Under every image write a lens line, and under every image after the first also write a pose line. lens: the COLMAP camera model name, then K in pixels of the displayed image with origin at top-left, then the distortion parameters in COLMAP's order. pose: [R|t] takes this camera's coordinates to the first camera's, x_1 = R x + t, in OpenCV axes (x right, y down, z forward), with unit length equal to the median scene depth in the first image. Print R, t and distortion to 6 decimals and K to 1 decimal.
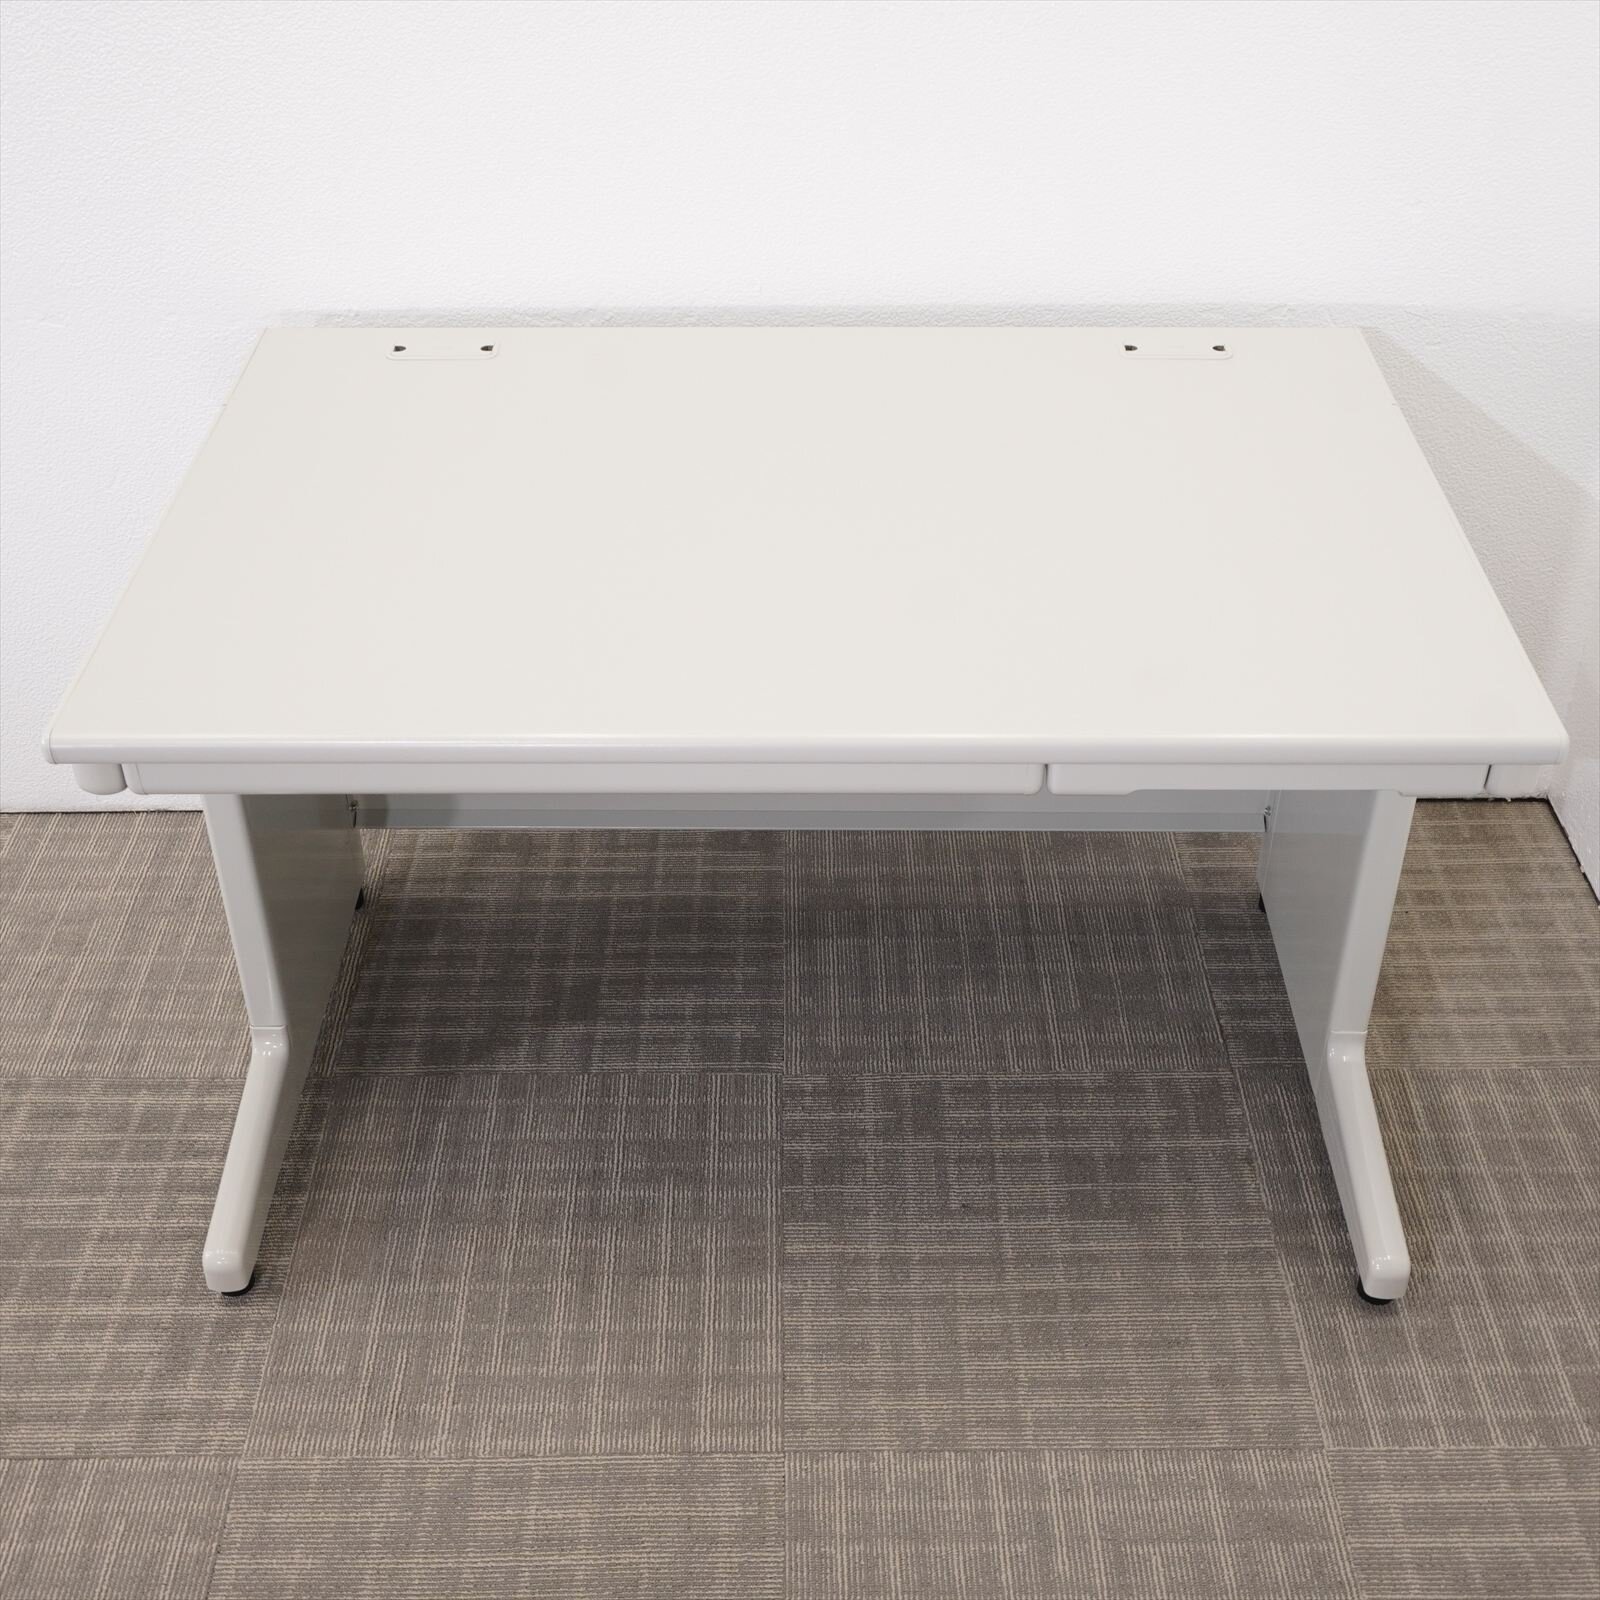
lens RADIAL K [[2067.7, 0, 799.0], [0, 2067.7, 798.2], [0, 0, 1]] dist [-0.006802, 0.000000]
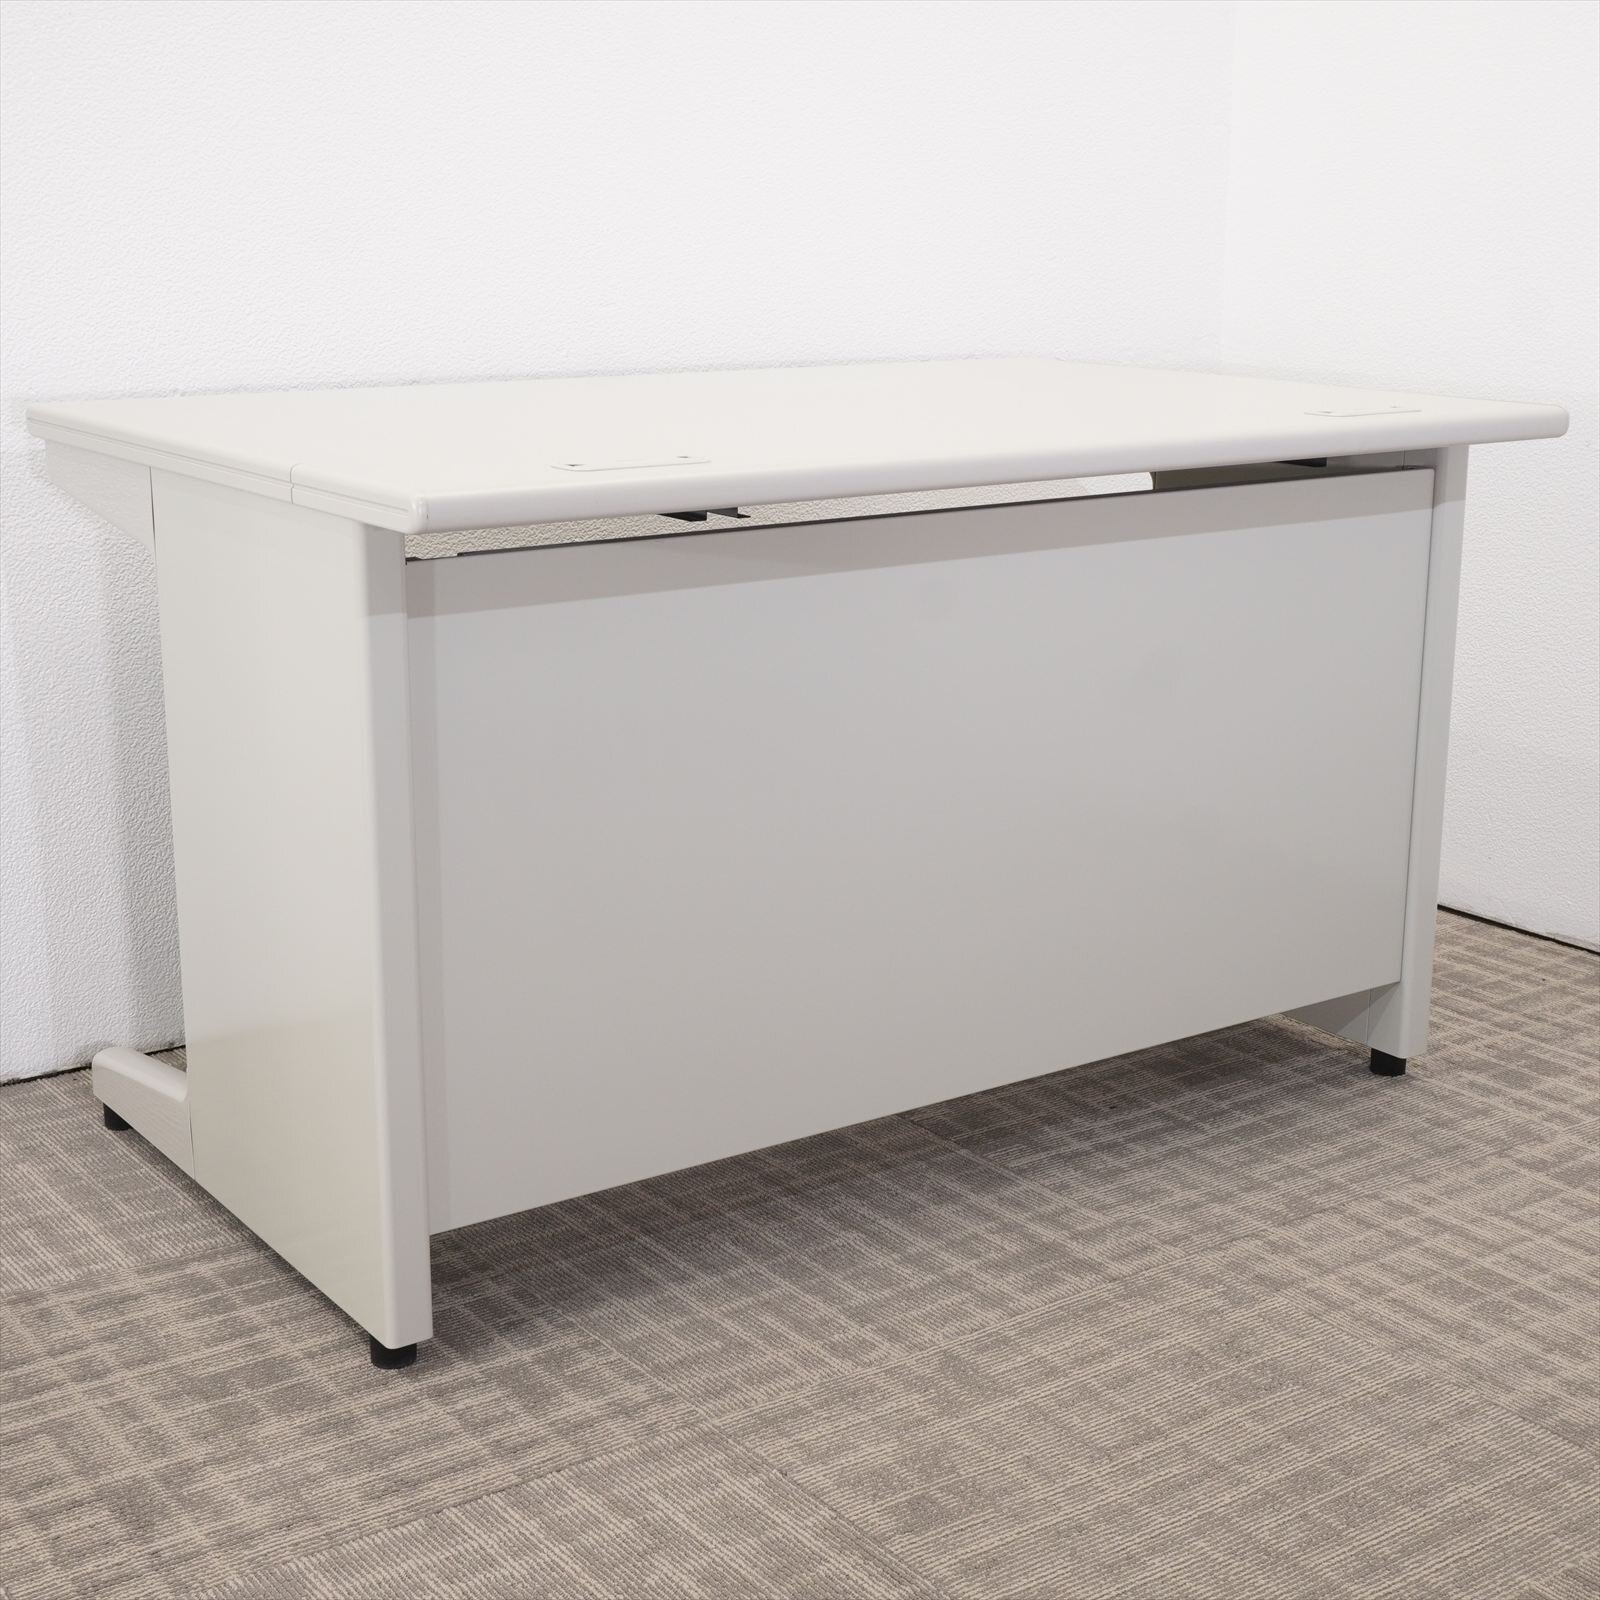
lens RADIAL K [[2443.9, 0, 801.1], [0, 2443.9, 800.5], [0, 0, 1]] dist [0.006753, 0.000000]
pose [[0.813307, -0.131606, 0.566756, -0.683944], [0.339401, 0.898496, -0.278409, 0.346428], [-0.472587, 0.418789, 0.775420, 0.128502]]
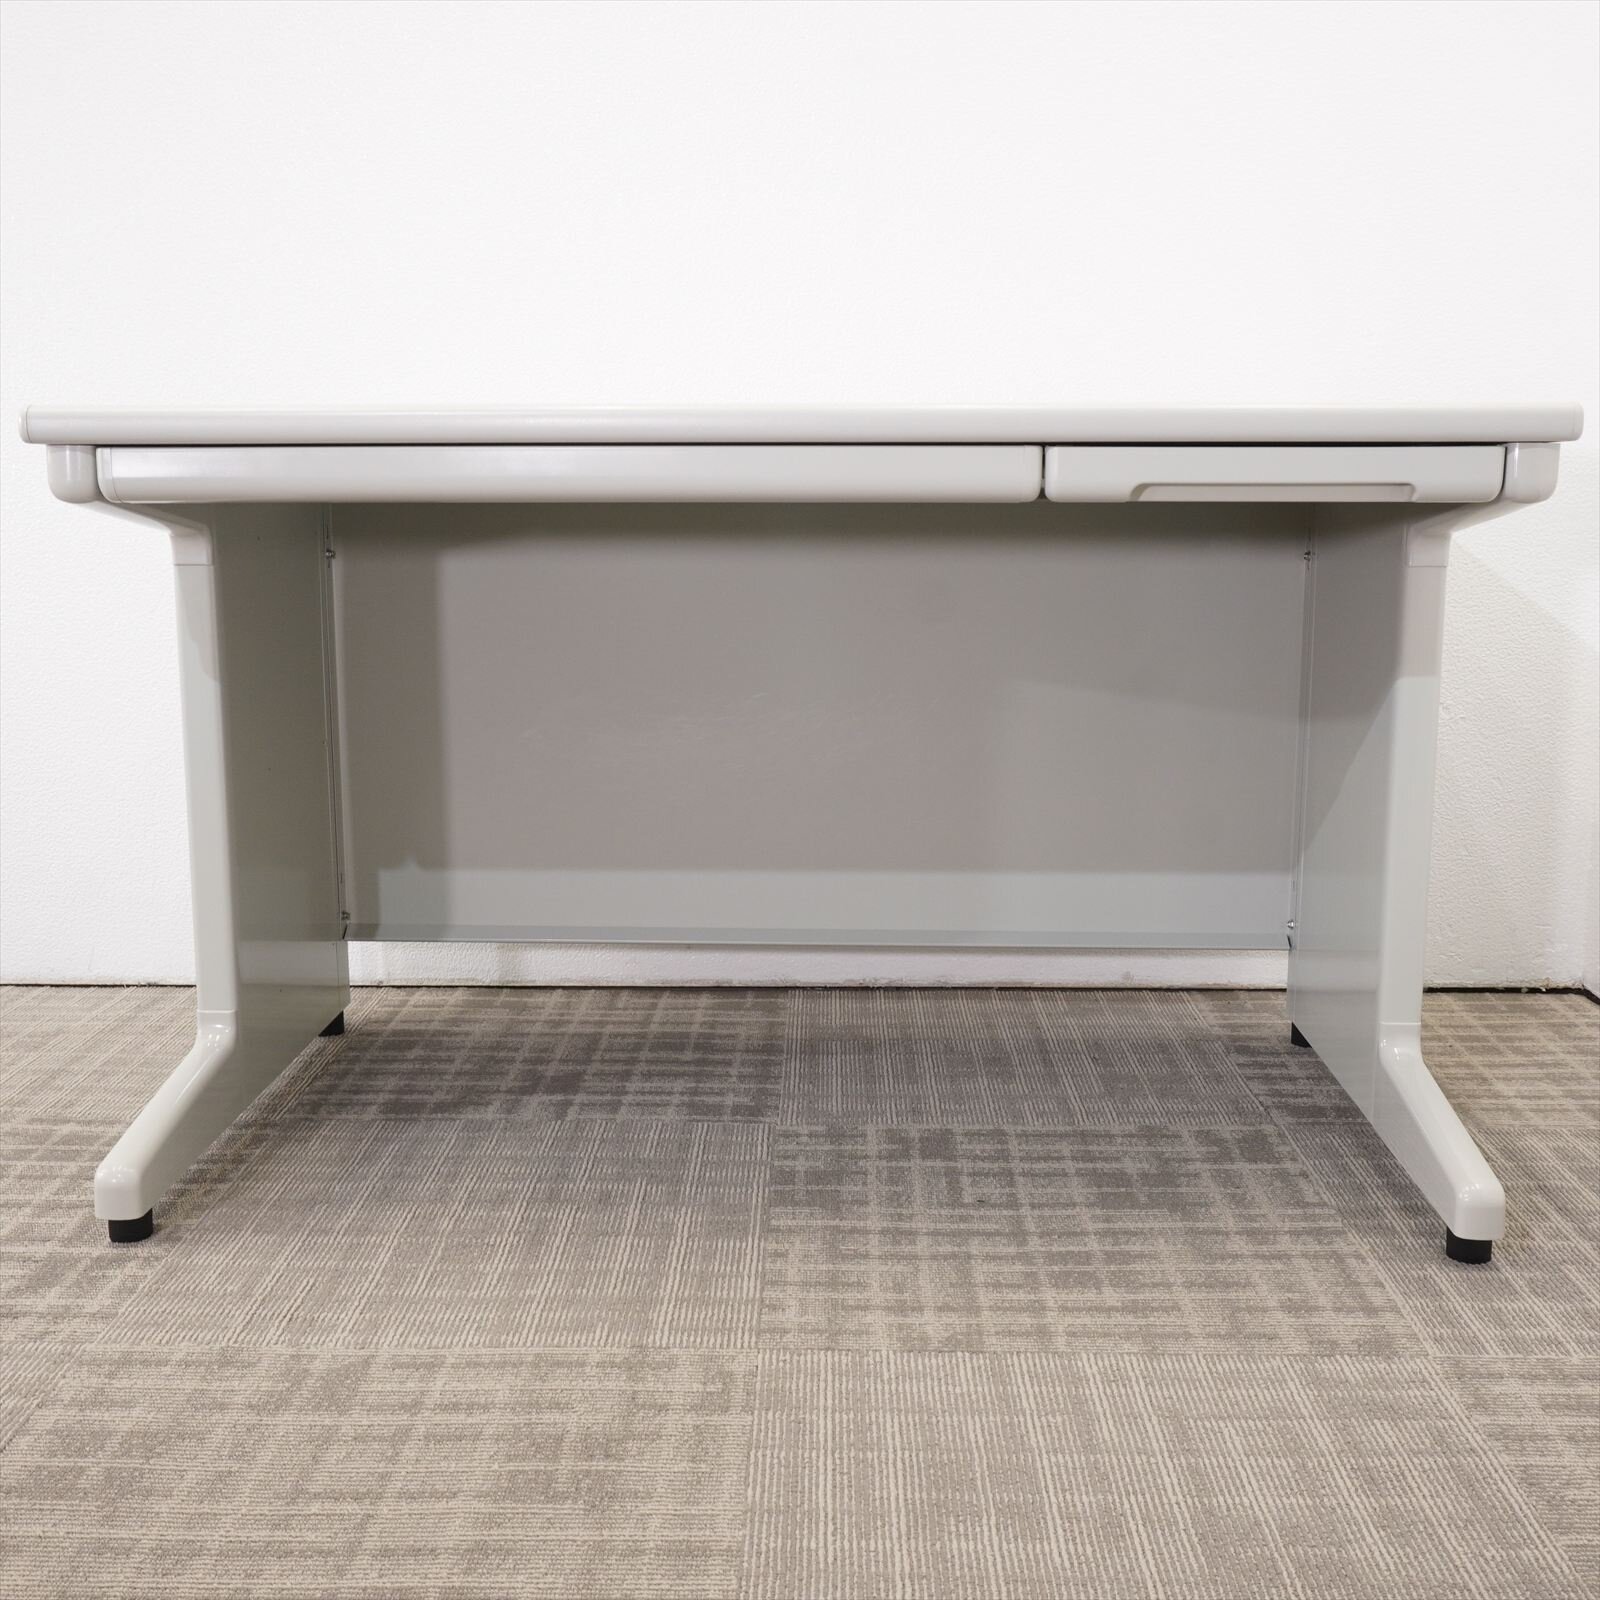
lens RADIAL K [[1880.3, 0, 800.9], [0, 1880.3, 800.8], [0, 0, 1]] dist [-0.015702, 0.000000]
pose [[0.999690, 0.009886, -0.022848, 0.022095], [-0.019134, 0.892260, -0.451117, 0.416103], [0.015927, 0.451415, 0.892172, 0.225969]]
